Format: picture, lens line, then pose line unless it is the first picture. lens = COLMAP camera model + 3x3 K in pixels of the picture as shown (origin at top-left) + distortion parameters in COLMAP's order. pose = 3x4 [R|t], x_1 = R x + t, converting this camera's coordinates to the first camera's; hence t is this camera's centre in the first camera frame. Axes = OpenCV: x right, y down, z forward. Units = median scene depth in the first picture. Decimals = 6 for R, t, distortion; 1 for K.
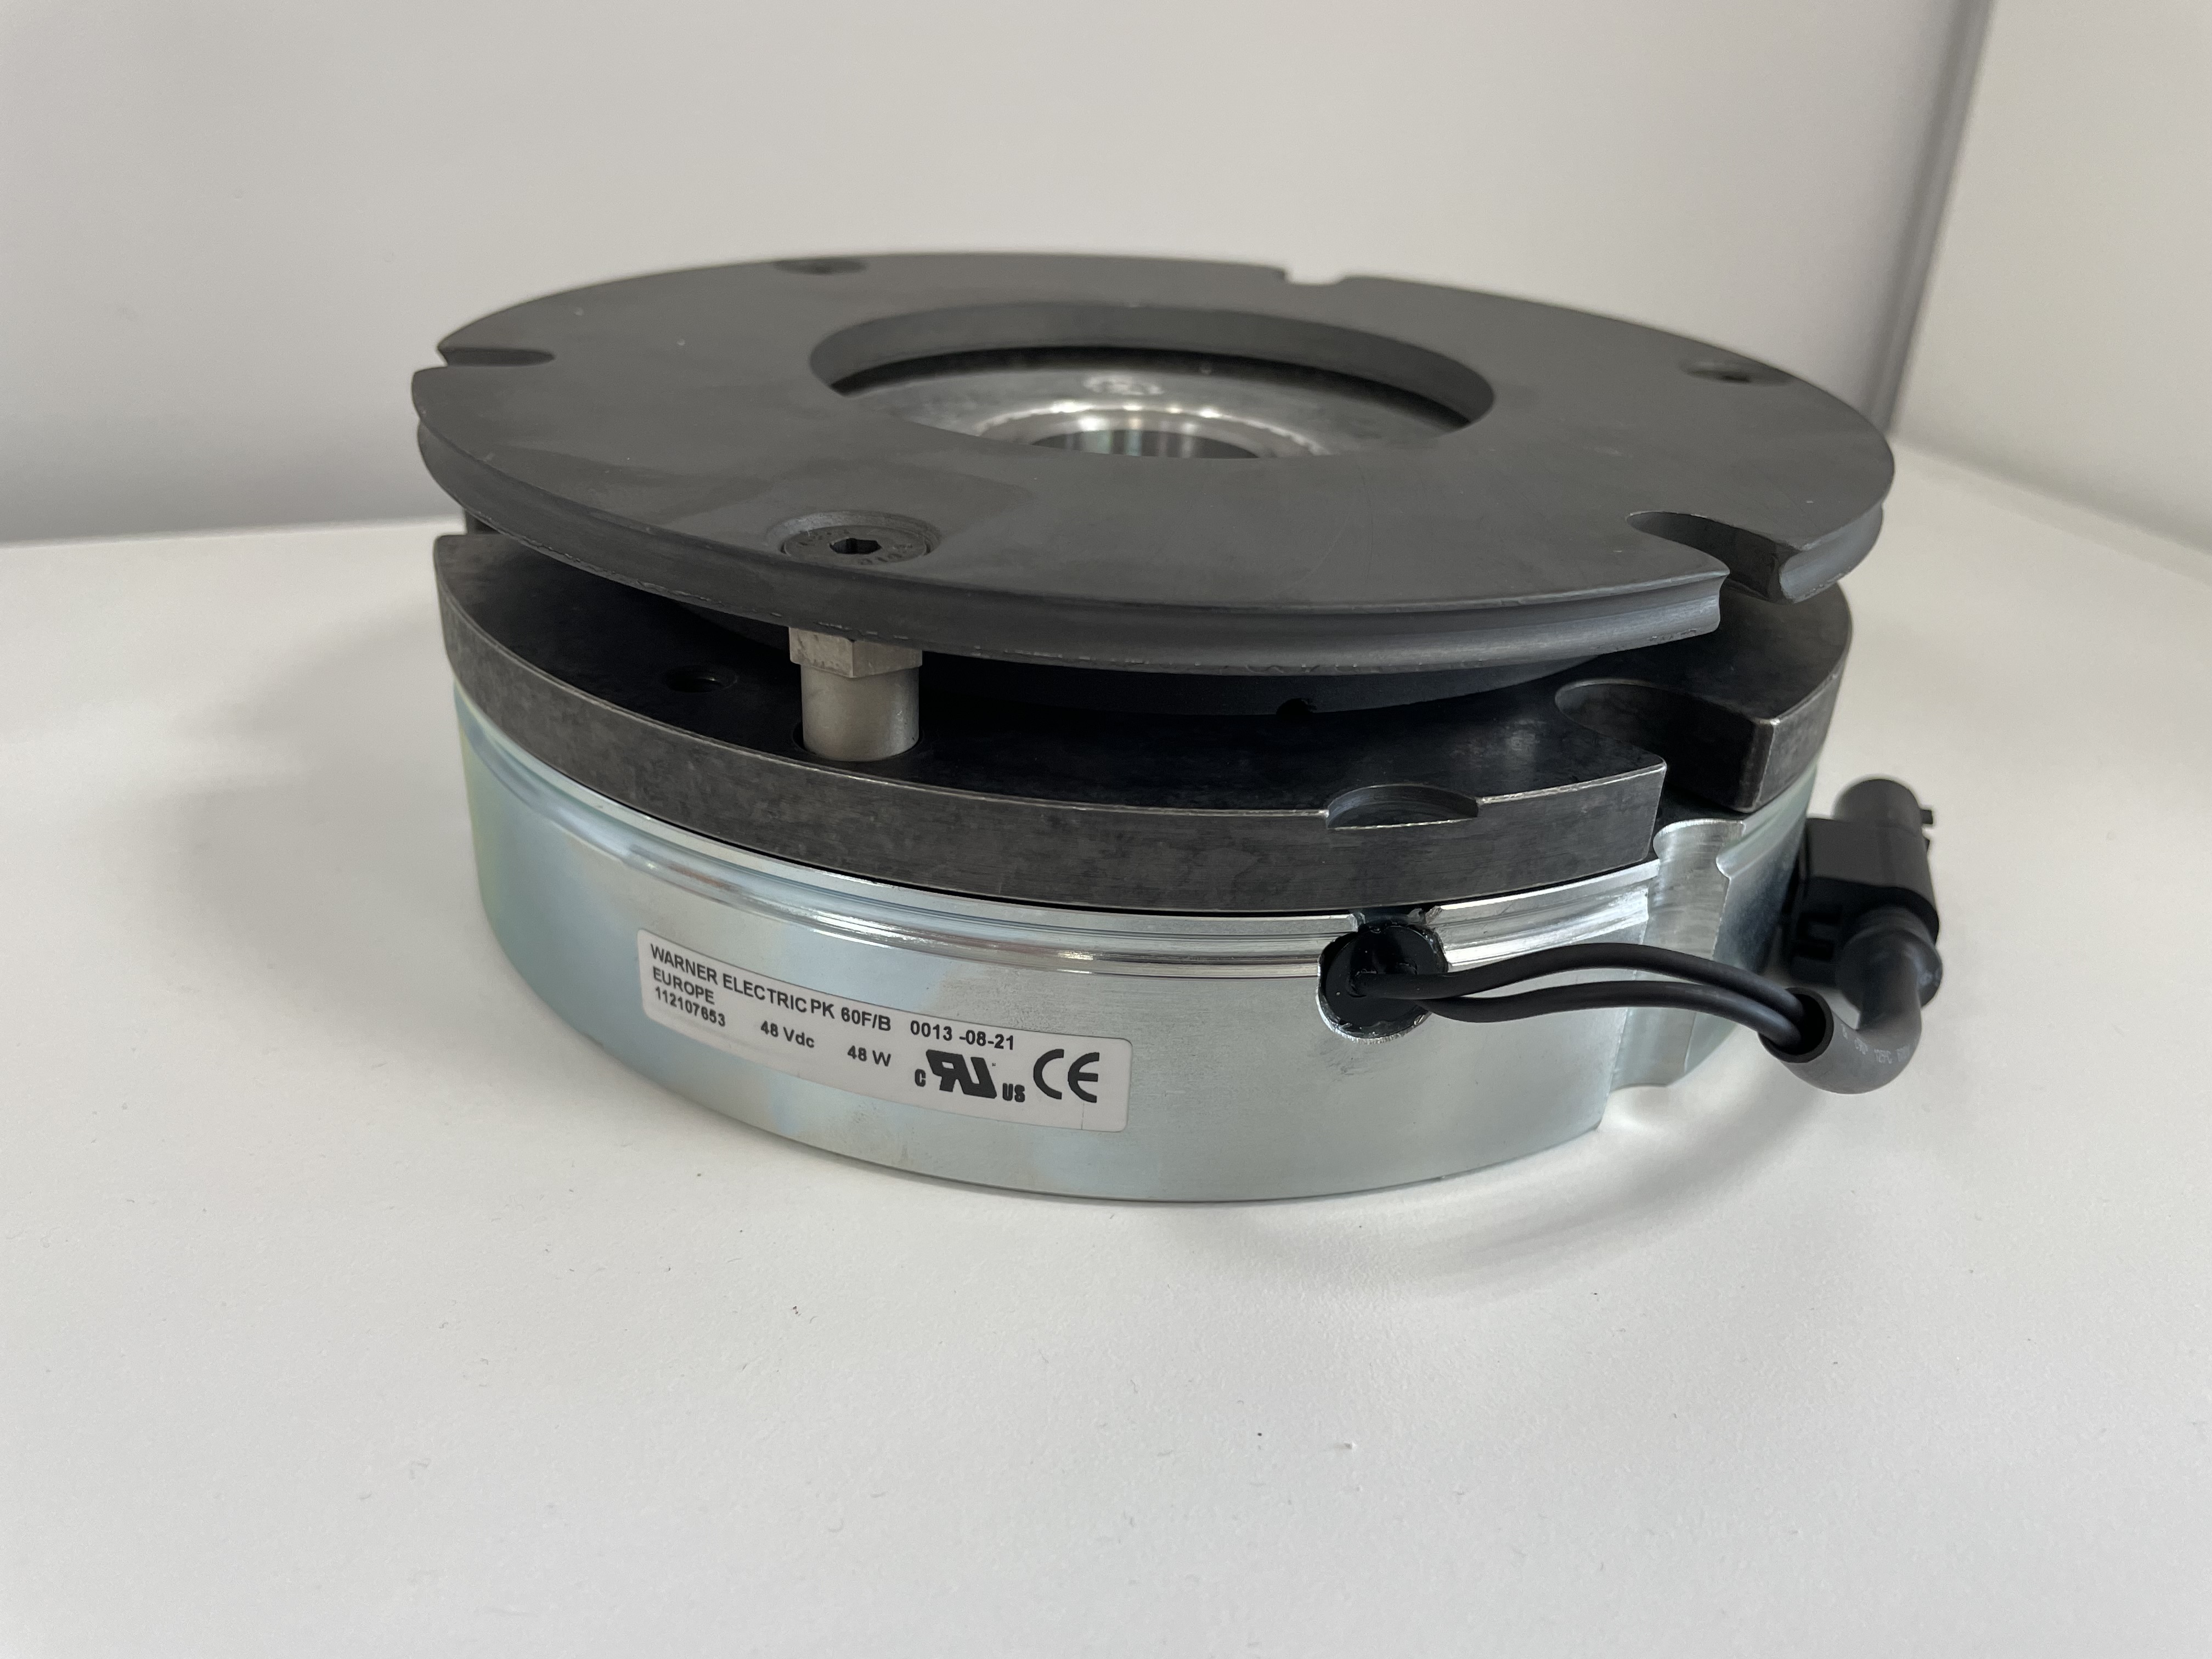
lens RADIAL K [[1716.0, 0, 1106.0], [0, 1716.0, 829.5], [0, 0, 1]] dist [0.086344, -0.000785]
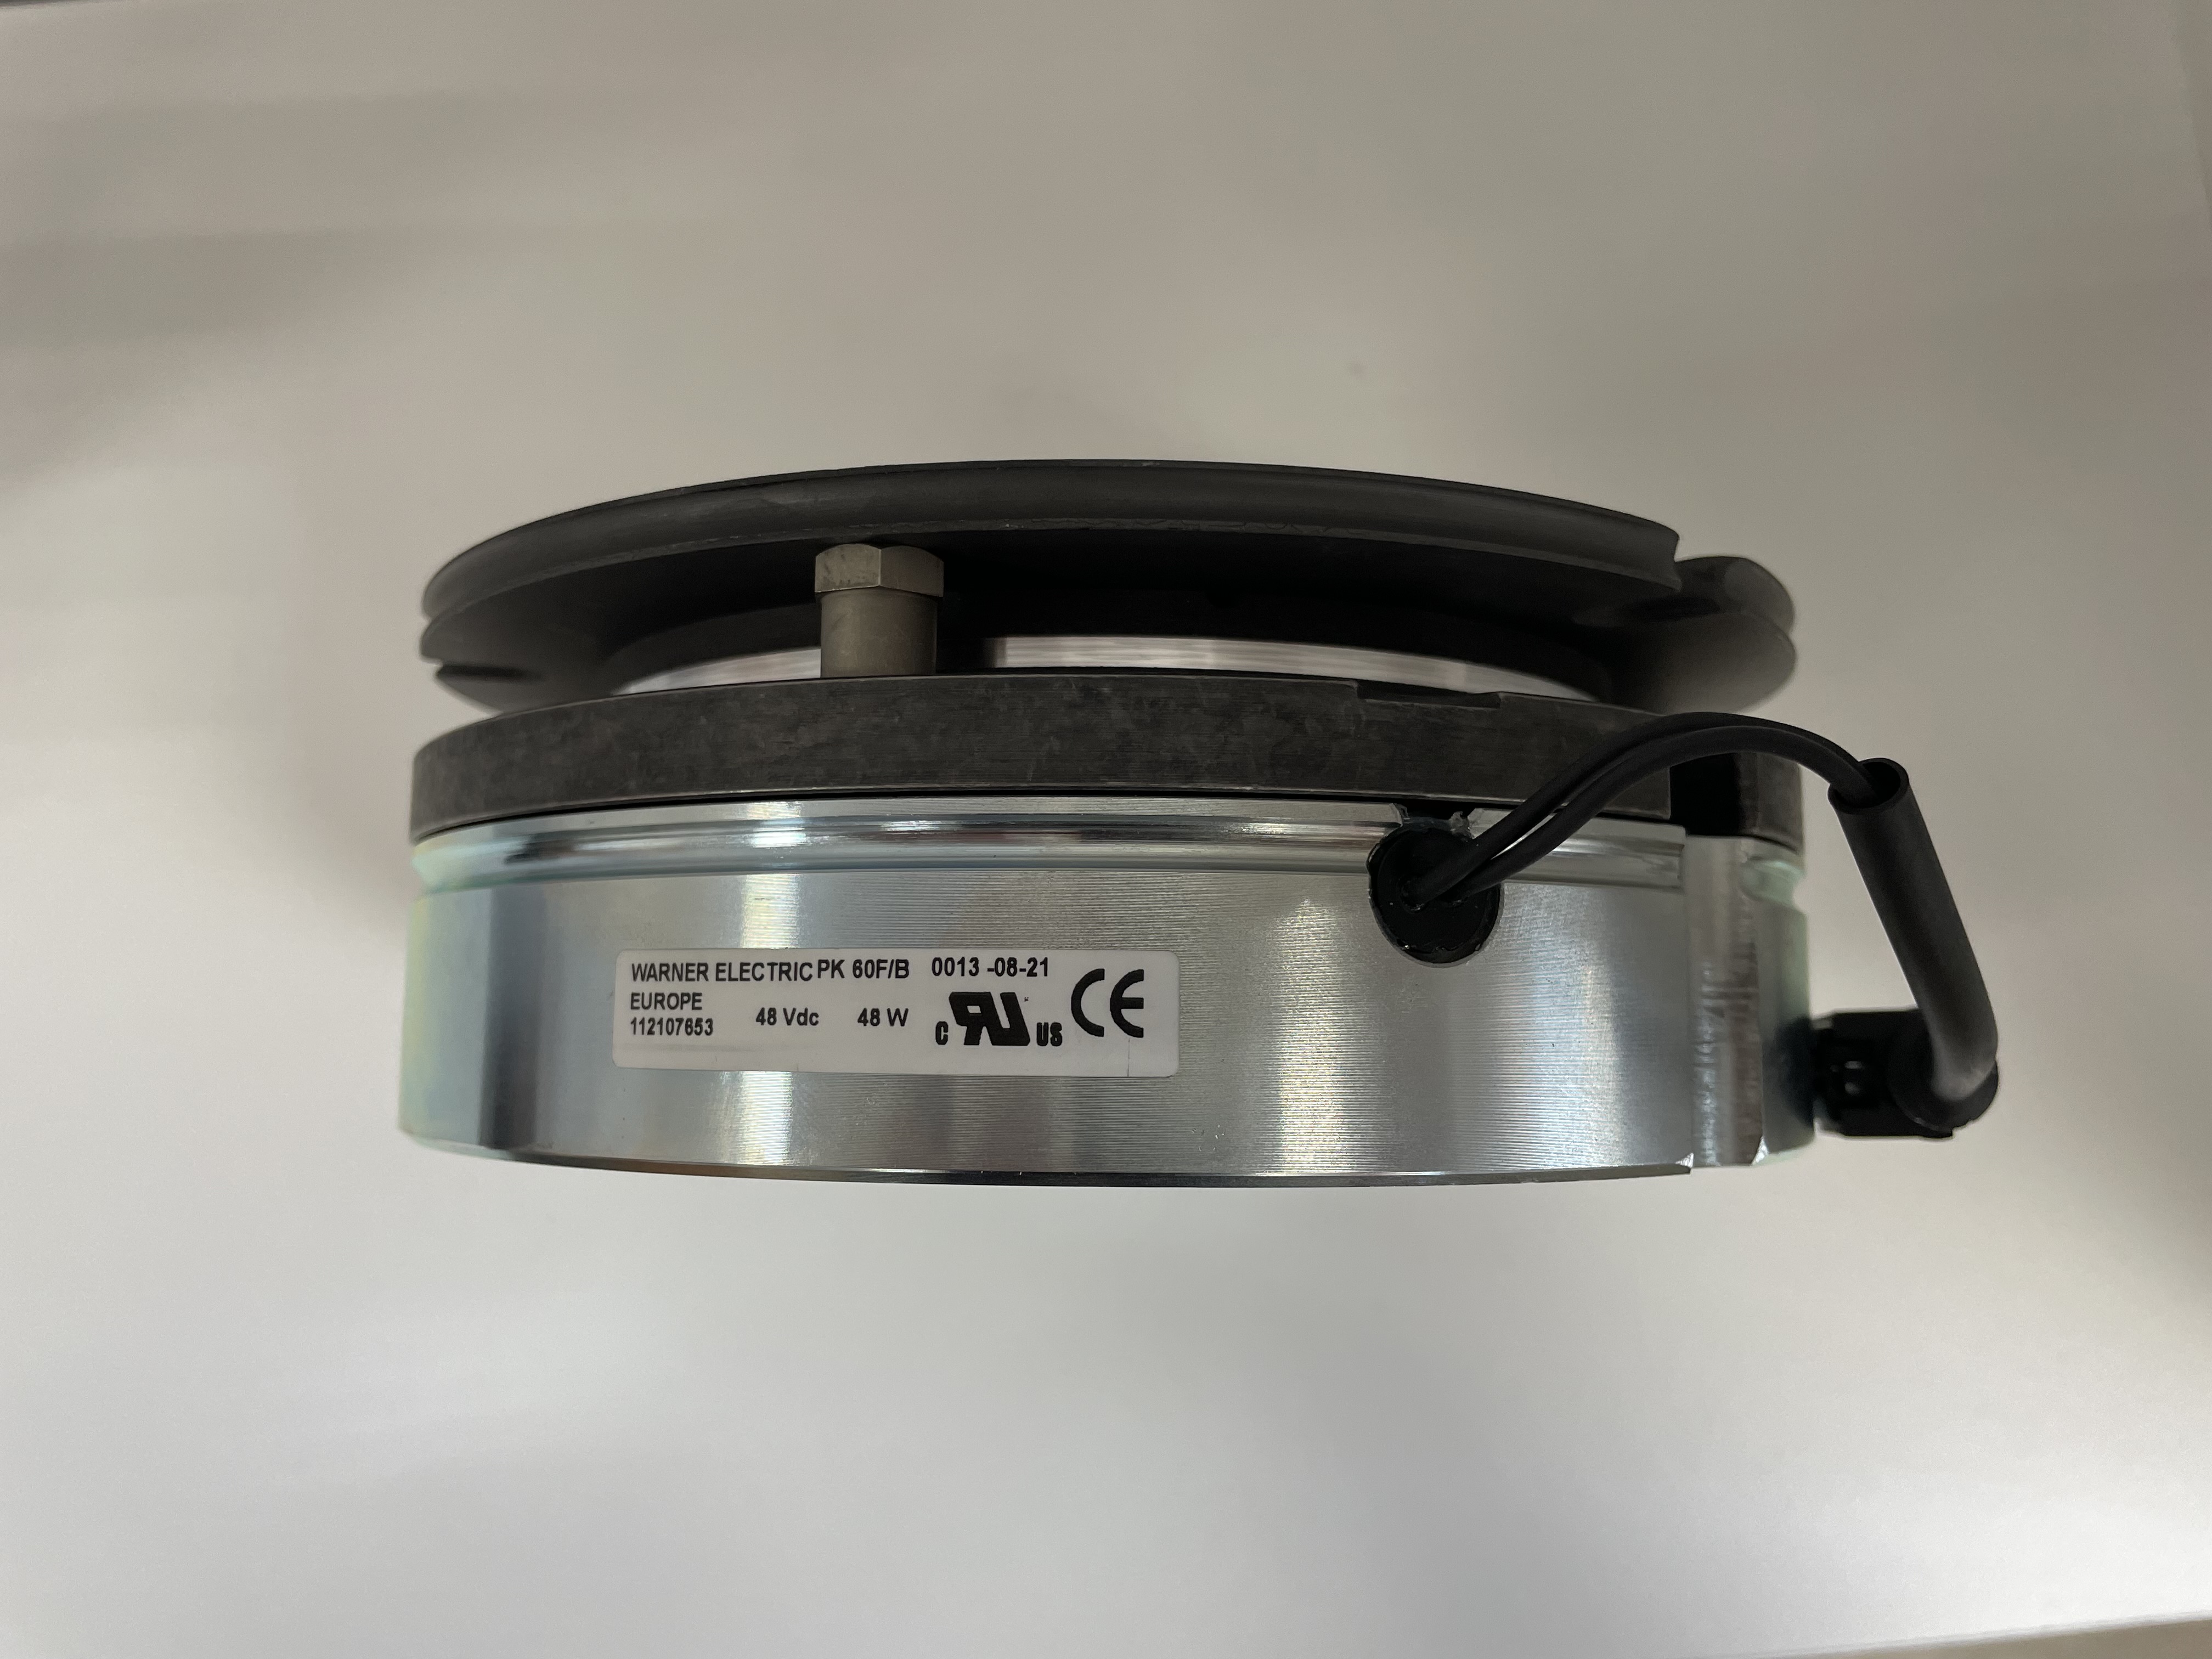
lens RADIAL K [[1716.0, 0, 1106.0], [0, 1716.0, 829.5], [0, 0, 1]] dist [0.086344, -0.000785]
pose [[0.995211, -0.031966, 0.092373, -0.103648], [0.077212, 0.836589, -0.542363, 0.550674], [-0.059942, 0.546898, 0.835051, 0.201088]]
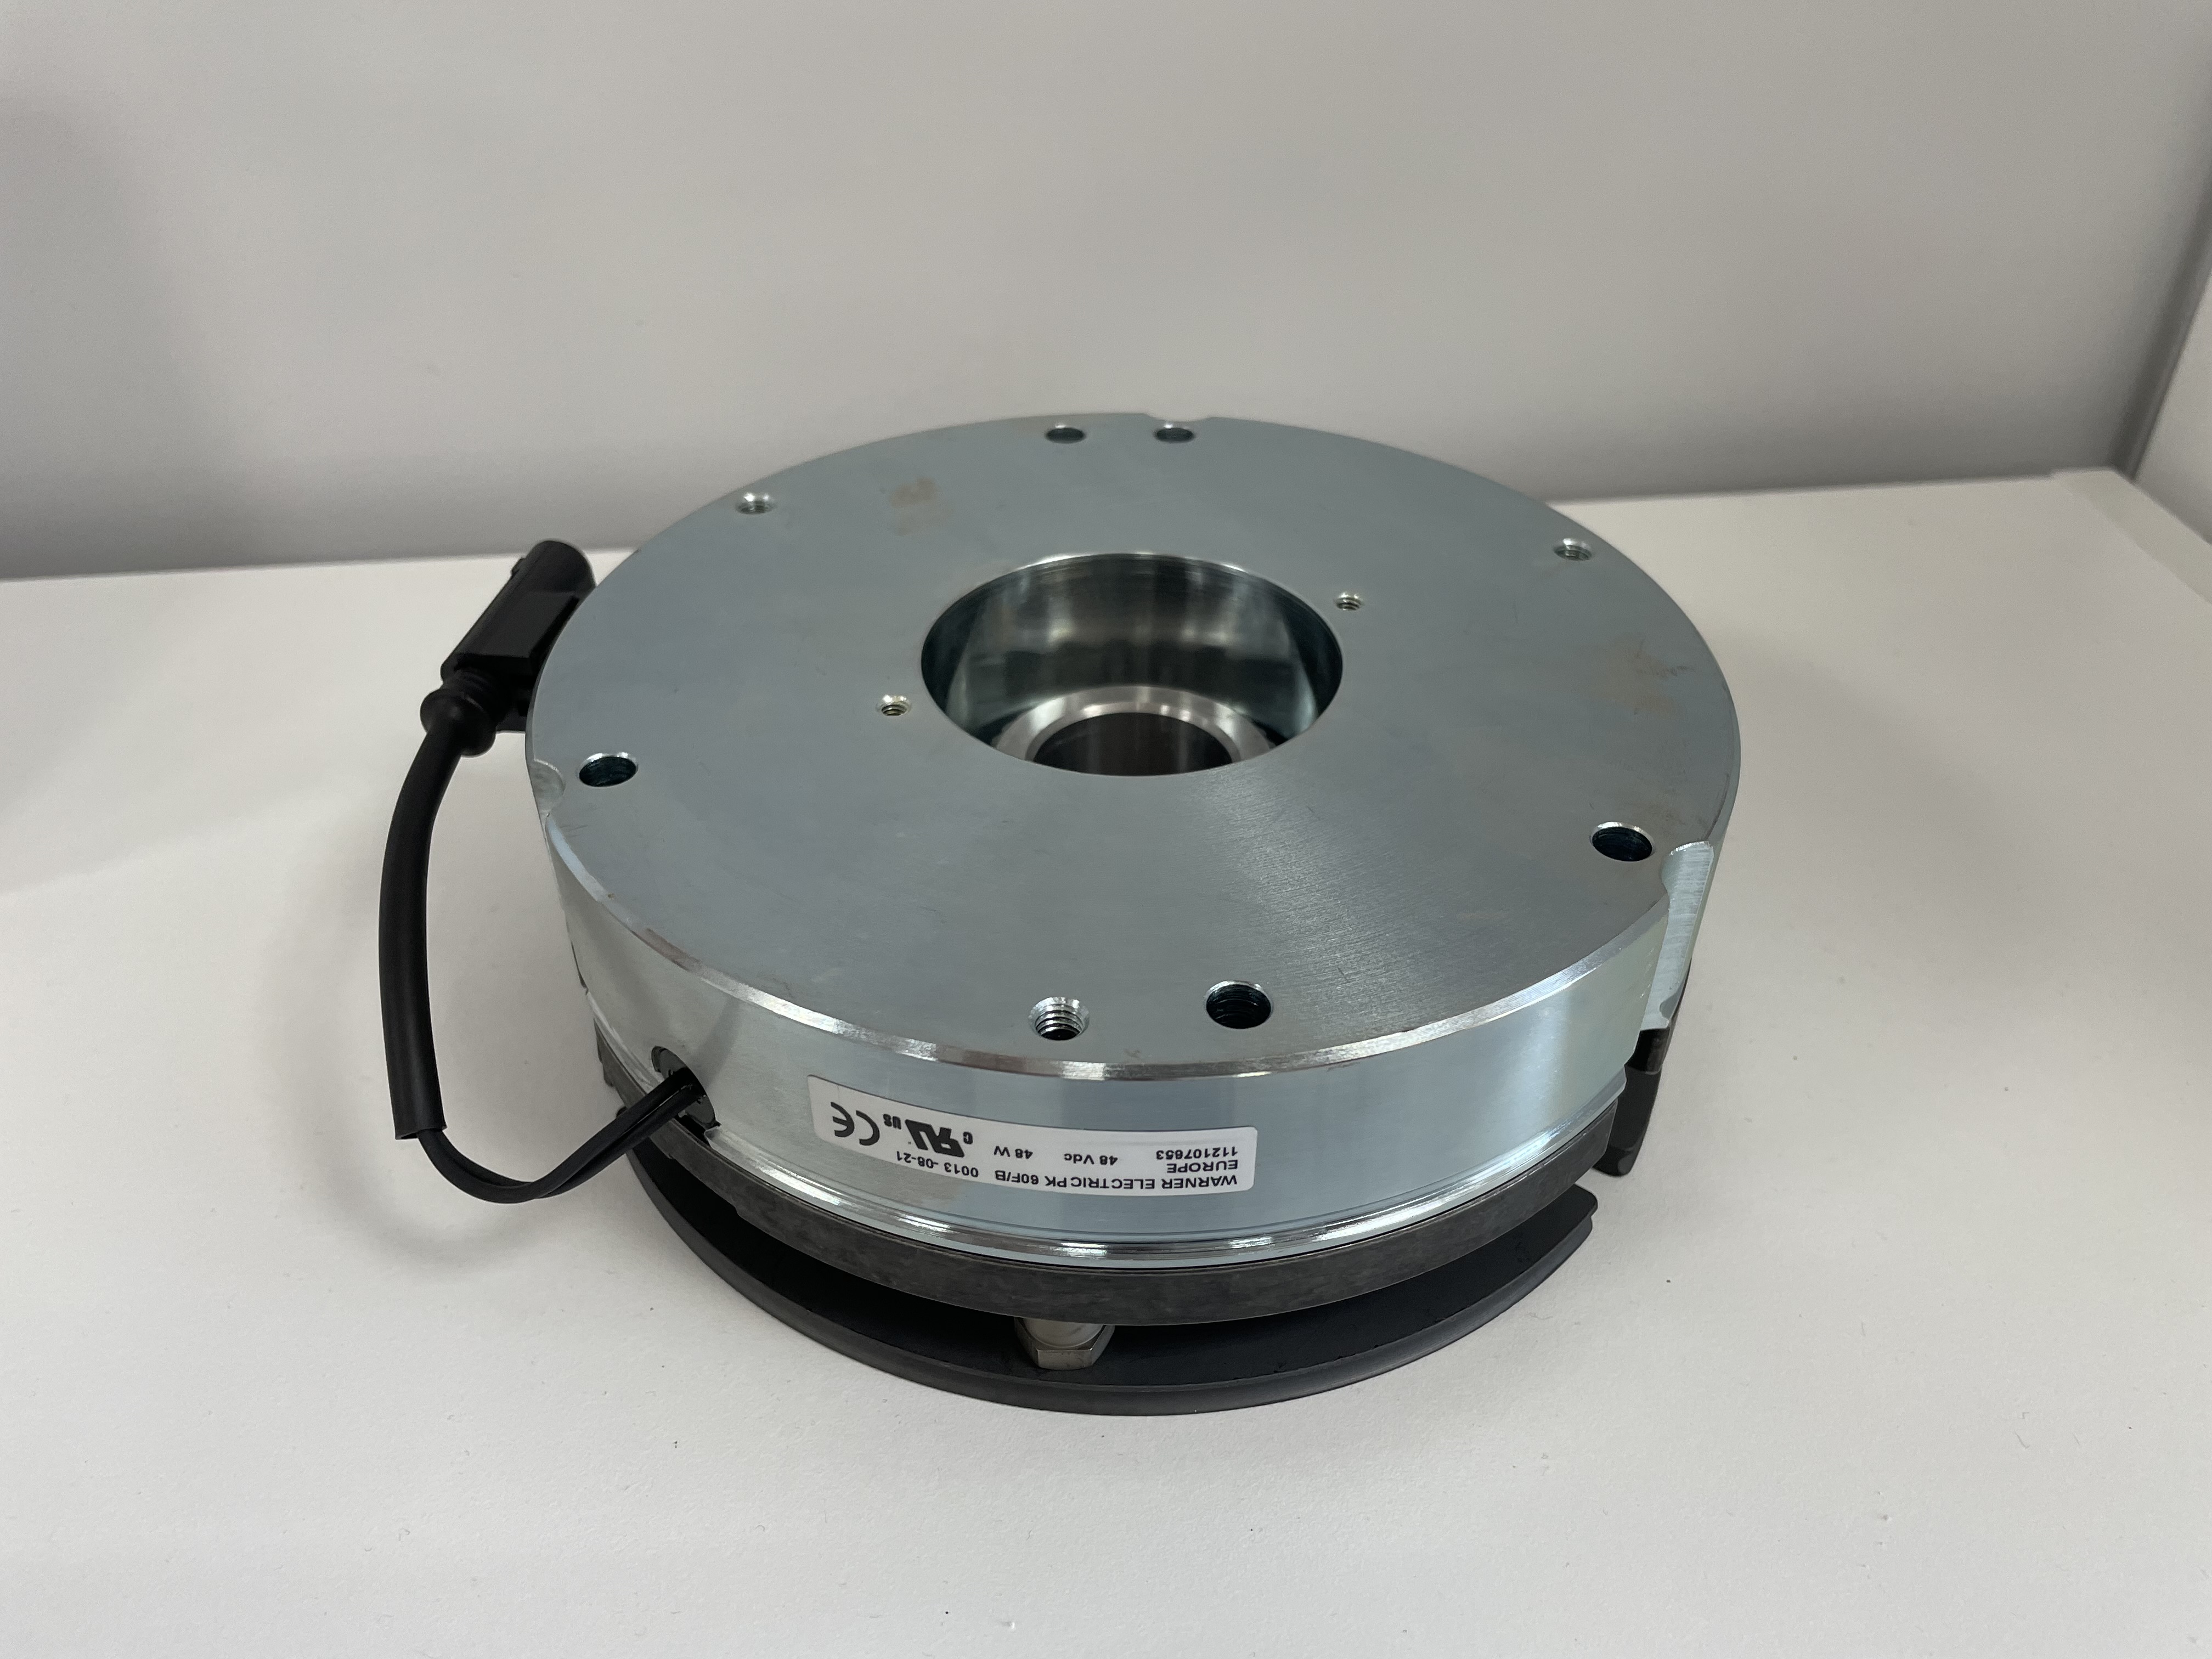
lens RADIAL K [[1716.0, 0, 1106.0], [0, 1716.0, 829.5], [0, 0, 1]] dist [0.086344, -0.000785]
pose [[-0.888880, -0.236719, 0.392245, -0.617184], [-0.245671, -0.476382, -0.844219, 1.243214], [0.386702, -0.846773, 0.365291, 0.793628]]
